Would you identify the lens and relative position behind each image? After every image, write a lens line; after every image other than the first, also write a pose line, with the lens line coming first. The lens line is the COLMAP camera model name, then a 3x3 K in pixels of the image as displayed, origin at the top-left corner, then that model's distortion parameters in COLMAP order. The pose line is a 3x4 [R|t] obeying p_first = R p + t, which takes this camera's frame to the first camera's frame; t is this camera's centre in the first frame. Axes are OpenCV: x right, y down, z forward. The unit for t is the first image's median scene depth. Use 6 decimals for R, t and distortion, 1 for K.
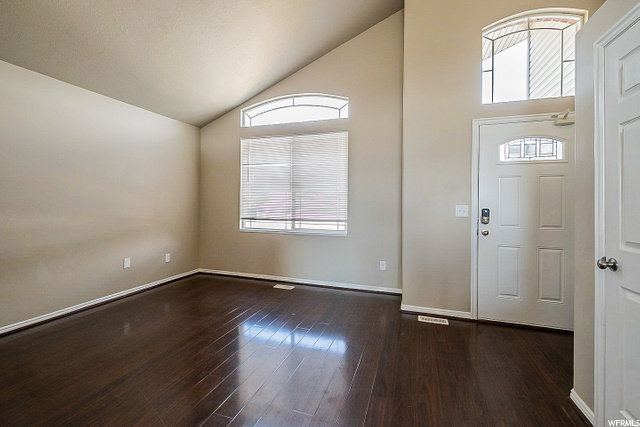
lens RADIAL K [[278.6, 0, 328.0], [0, 278.6, 201.3], [0, 0, 1]] dist [-0.001052, -0.000082]
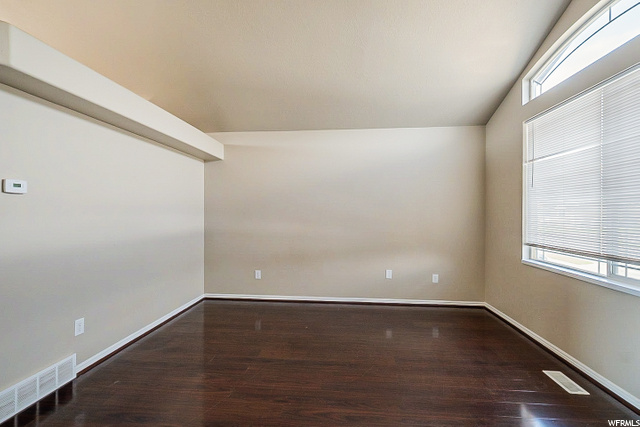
lens RADIAL K [[278.6, 0, 321.5], [0, 278.6, 213.5], [0, 0, 1]] dist [-0.001052, -0.000082]
pose [[0.219340, -0.007386, -0.975621, 0.234140], [0.003144, 0.999972, -0.006864, -0.007551], [0.975643, -0.001562, 0.219357, 0.407207]]
